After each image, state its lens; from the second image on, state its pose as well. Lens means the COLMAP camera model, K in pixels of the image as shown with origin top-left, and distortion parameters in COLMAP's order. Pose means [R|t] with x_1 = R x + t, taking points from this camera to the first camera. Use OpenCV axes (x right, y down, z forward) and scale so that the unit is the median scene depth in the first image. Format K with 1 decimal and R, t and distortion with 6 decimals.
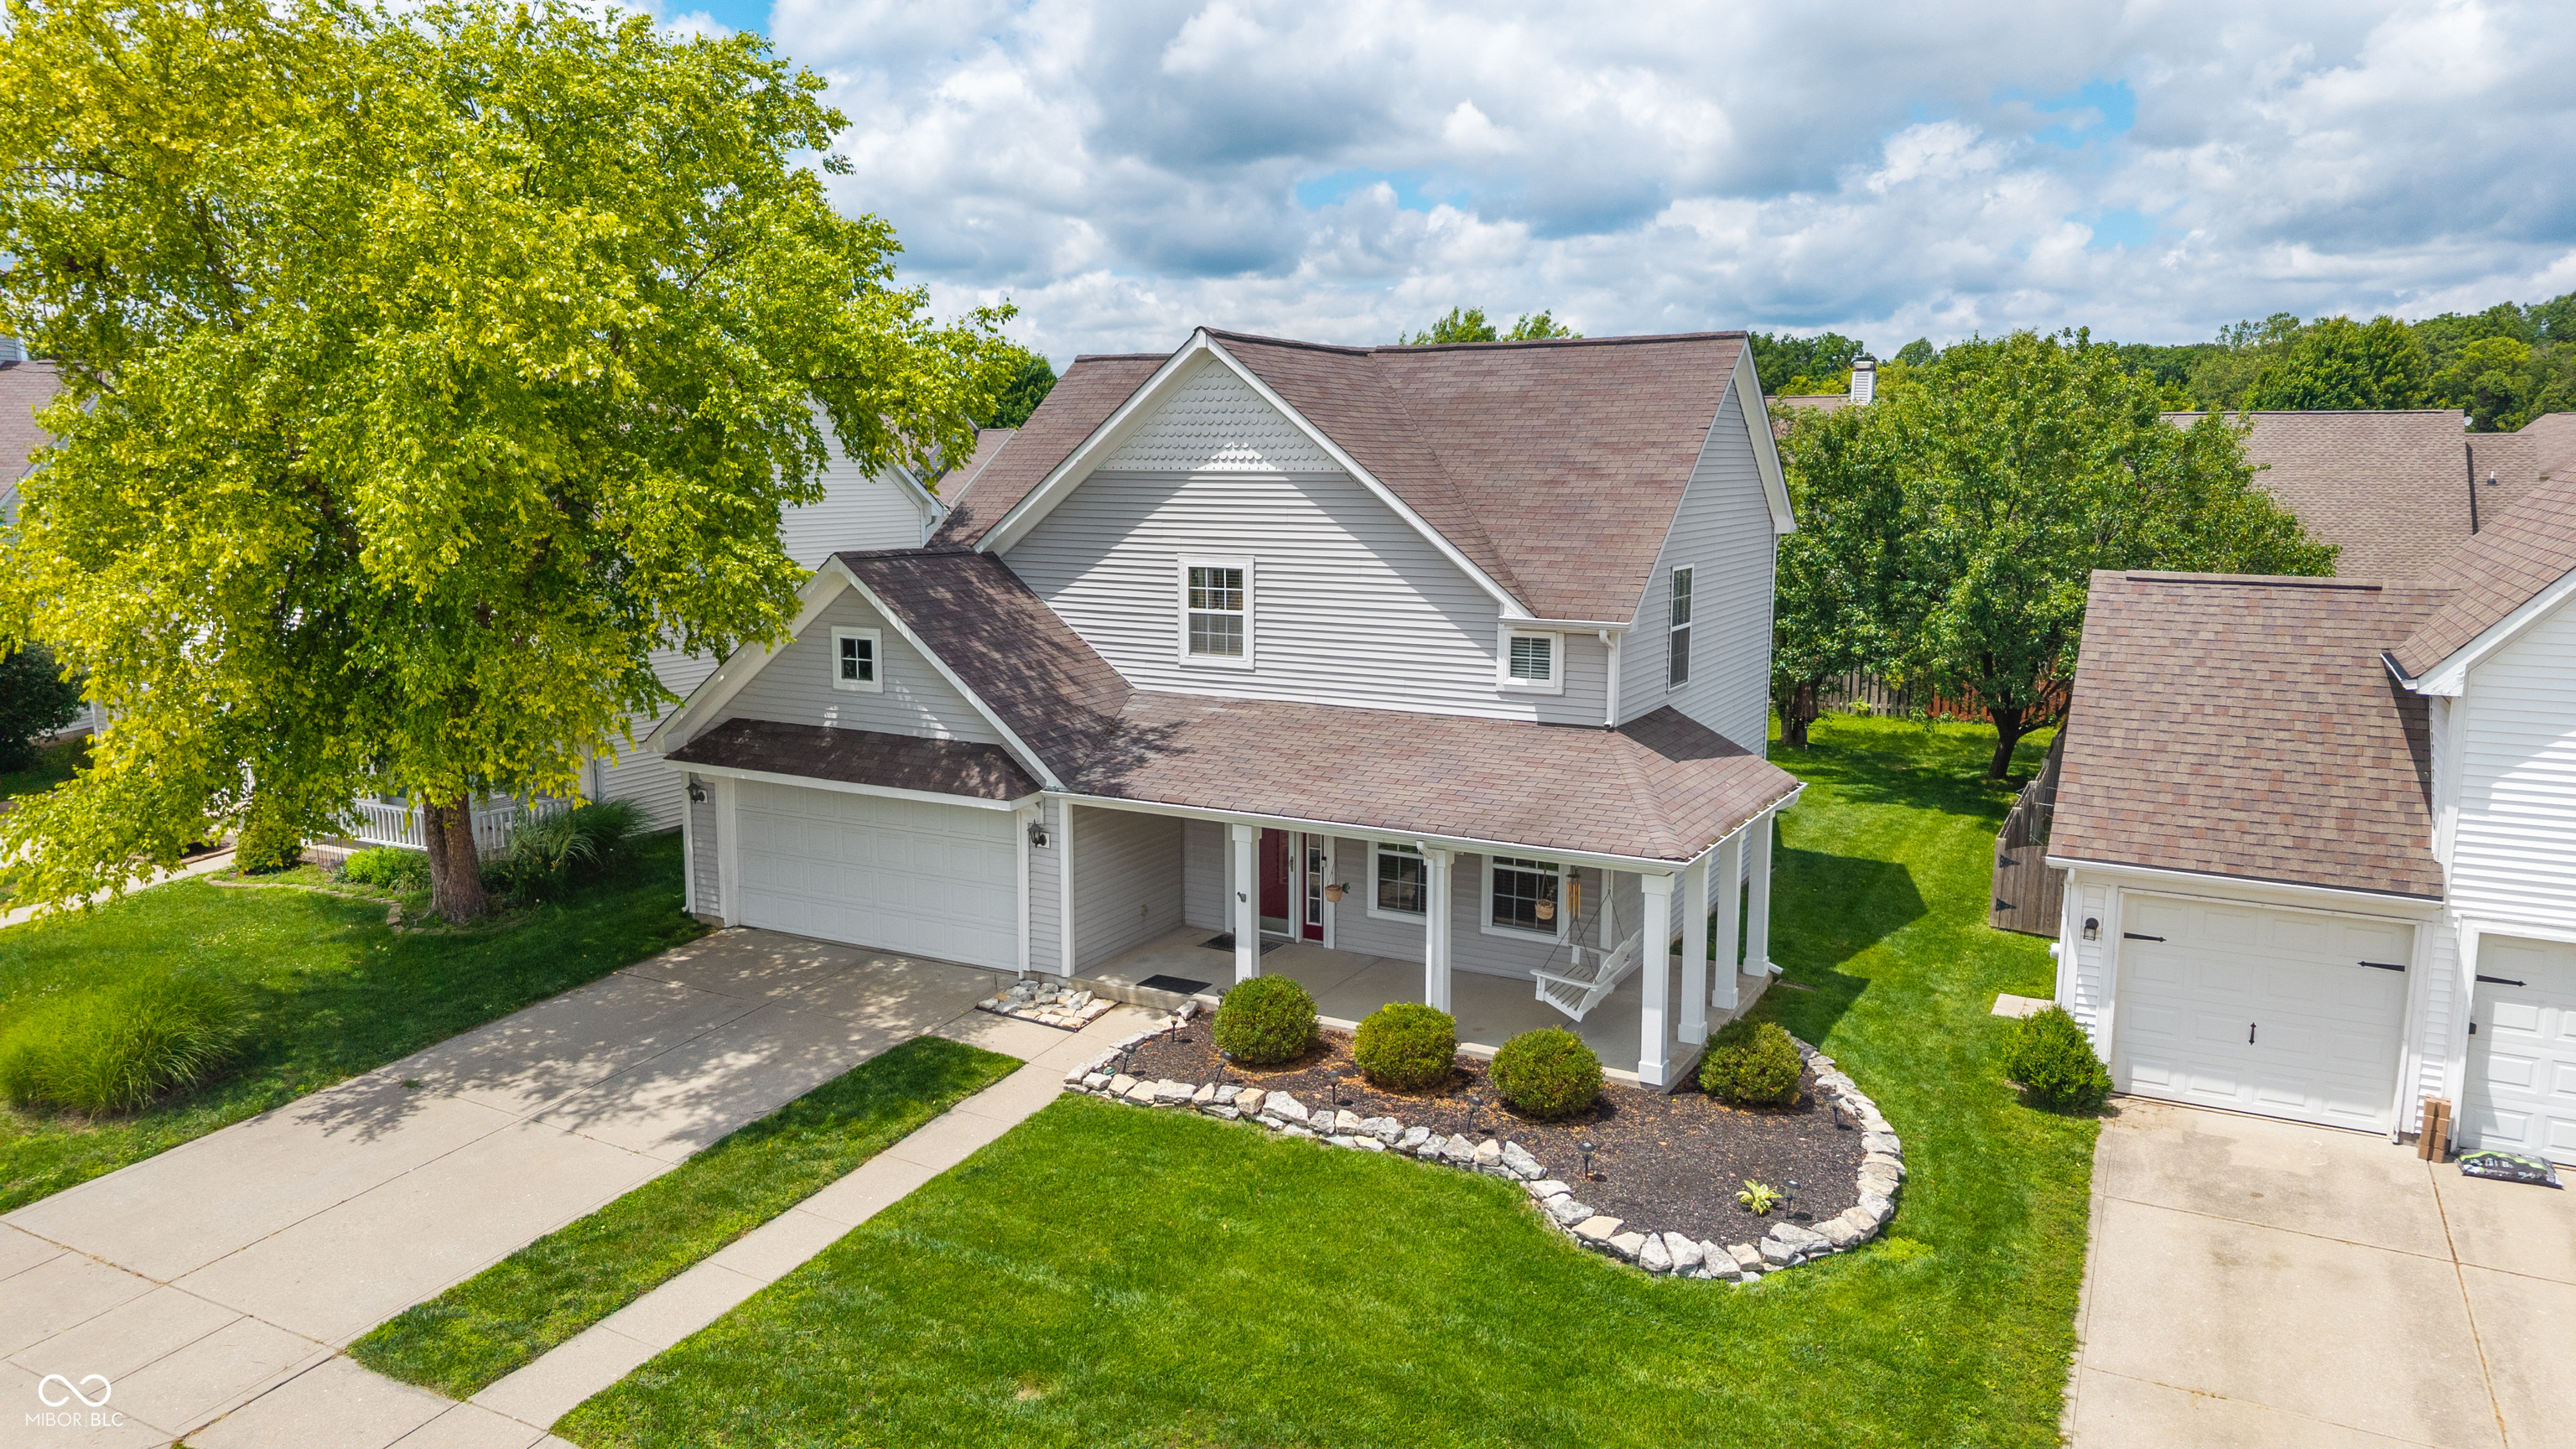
lens RADIAL K [[1775.3, 0, 1283.7], [0, 1775.3, 726.6], [0, 0, 1]] dist [0.011874, -0.000159]
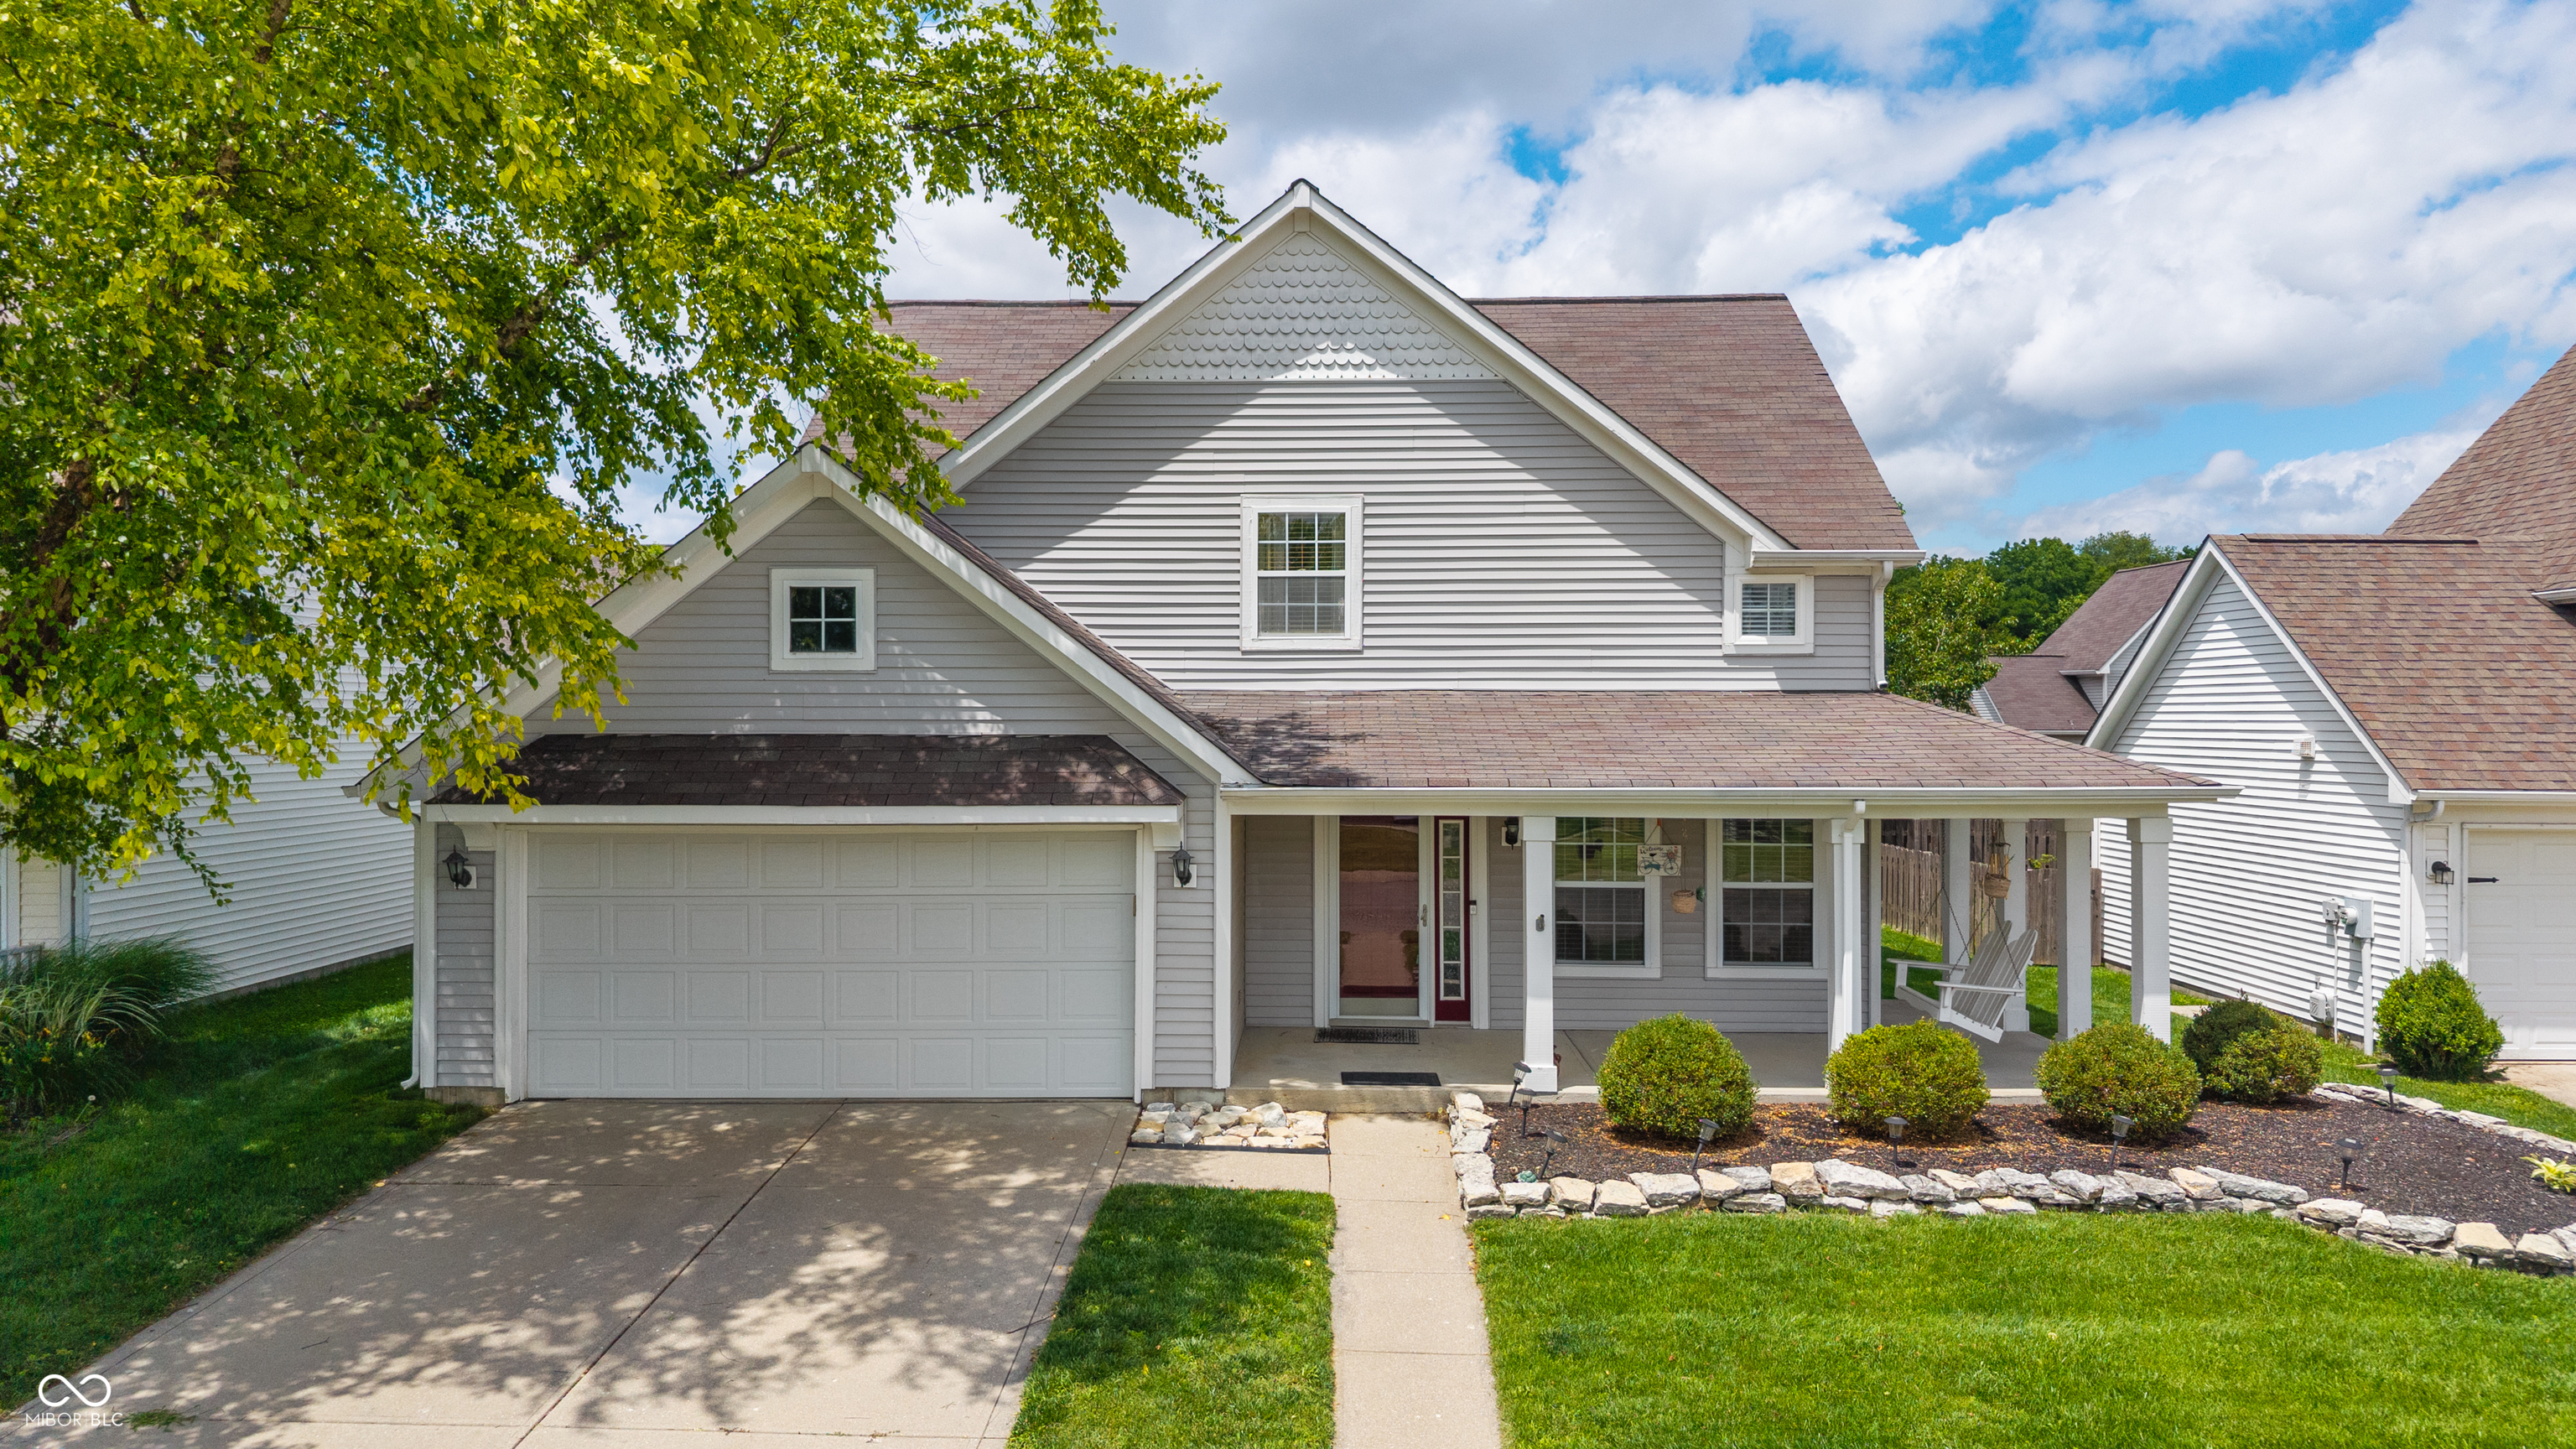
lens RADIAL K [[1775.3, 0, 1291.4], [0, 1775.3, 731.2], [0, 0, 1]] dist [0.011874, -0.000159]
pose [[0.886713, -0.005003, 0.462293, -0.384184], [0.073112, 0.988876, -0.129531, 0.094078], [-0.456503, 0.148656, 0.877215, 0.383835]]
